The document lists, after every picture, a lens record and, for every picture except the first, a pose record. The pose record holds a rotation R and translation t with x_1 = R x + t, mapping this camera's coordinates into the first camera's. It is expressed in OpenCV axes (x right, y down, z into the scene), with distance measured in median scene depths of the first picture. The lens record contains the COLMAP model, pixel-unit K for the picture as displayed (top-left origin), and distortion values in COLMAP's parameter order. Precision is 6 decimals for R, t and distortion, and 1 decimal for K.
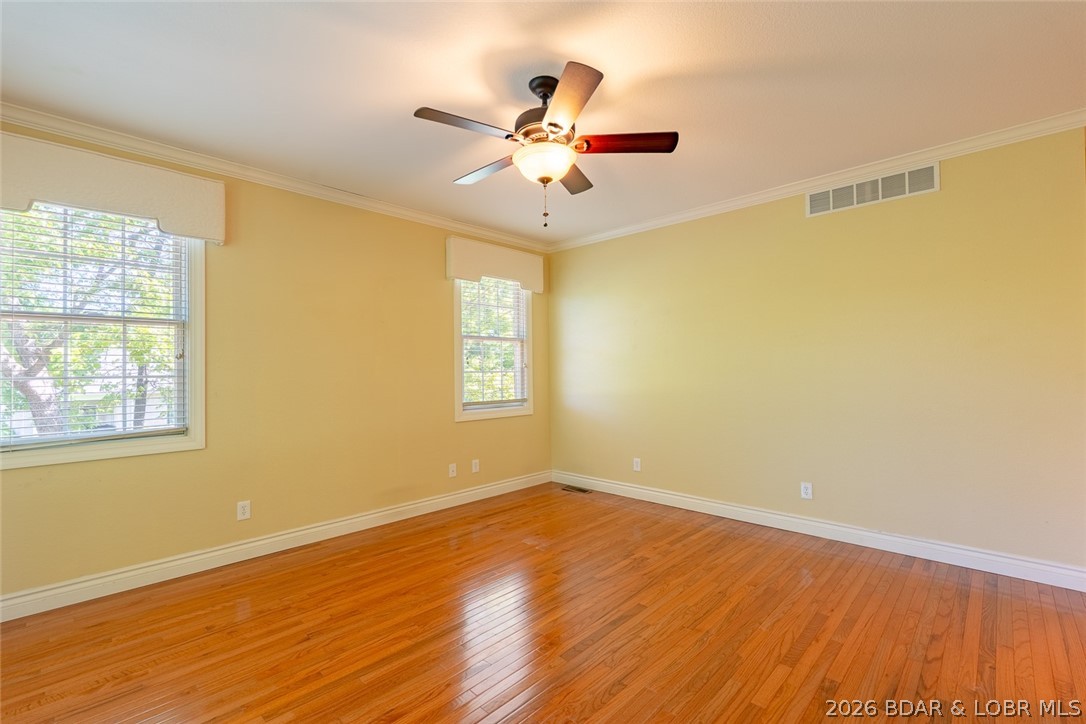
lens RADIAL K [[483.7, 0, 559.6], [0, 483.7, 357.5], [0, 0, 1]] dist [-0.000014, 0.000044]
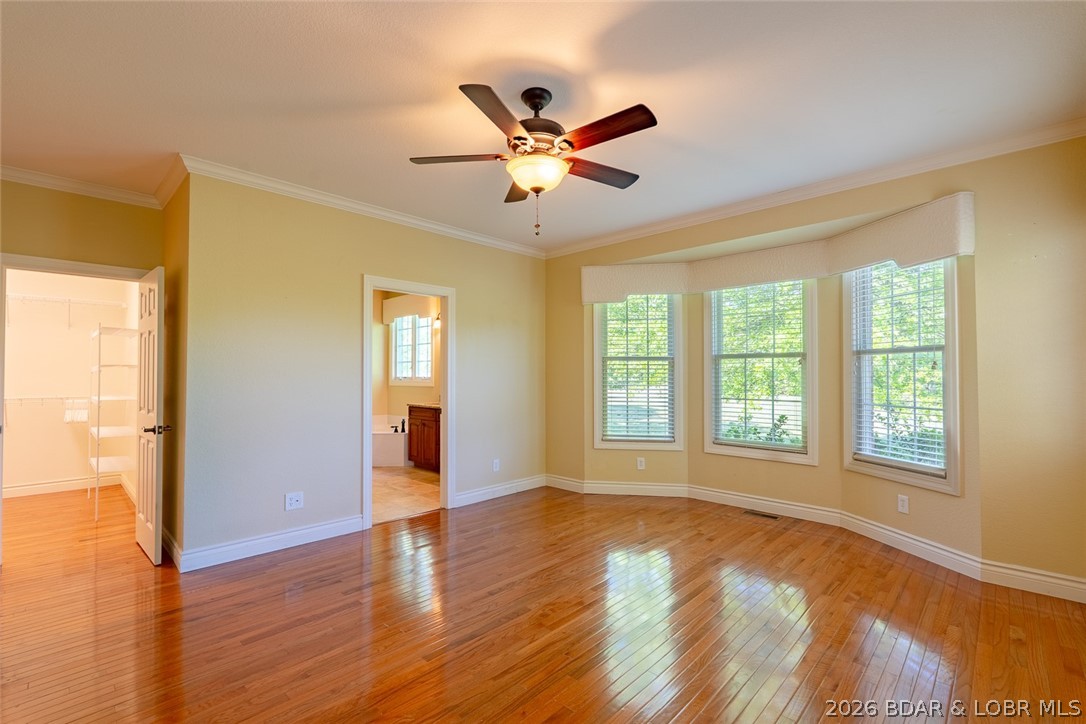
lens RADIAL K [[481.3, 0, 542.9], [0, 481.3, 363.4], [0, 0, 1]] dist [-0.001147, 0.000130]
pose [[-0.999323, 0.014939, 0.033609, -0.049249], [0.013366, 0.998827, -0.046550, 0.034747], [-0.034265, -0.046069, -0.998350, 1.394150]]
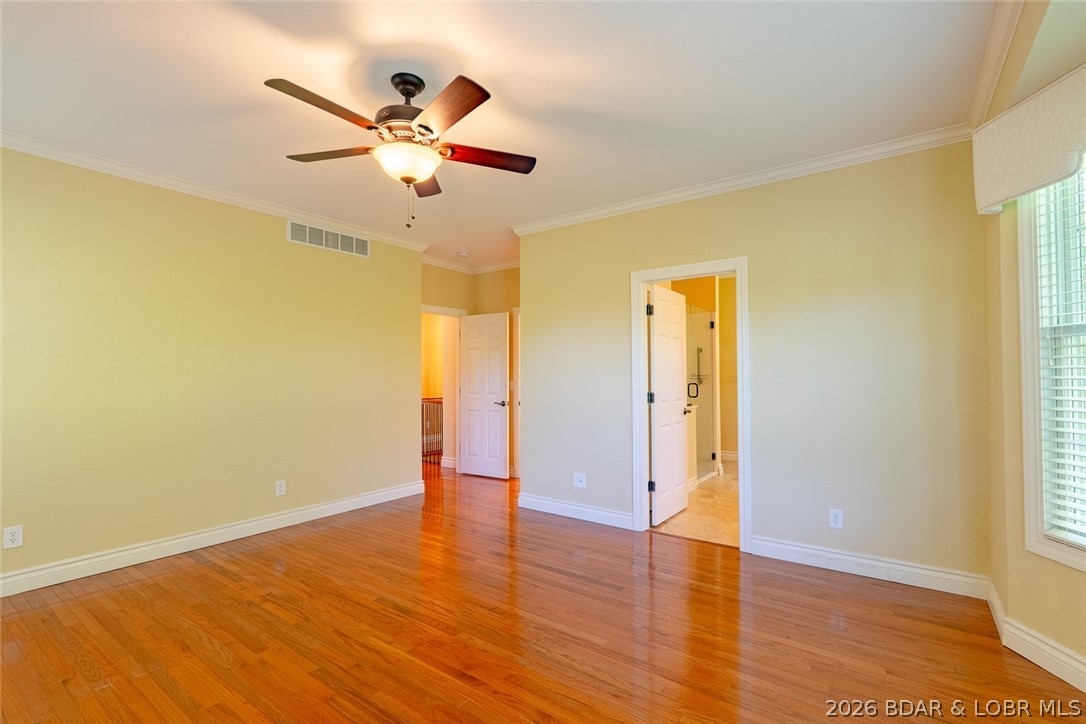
lens RADIAL K [[481.3, 0, 542.9], [0, 481.3, 363.4], [0, 0, 1]] dist [-0.001147, 0.000130]
pose [[-0.114882, 0.035854, 0.992732, -0.700489], [-0.017796, 0.999114, -0.038144, 0.025978], [-0.993220, -0.022049, -0.114142, 0.585464]]
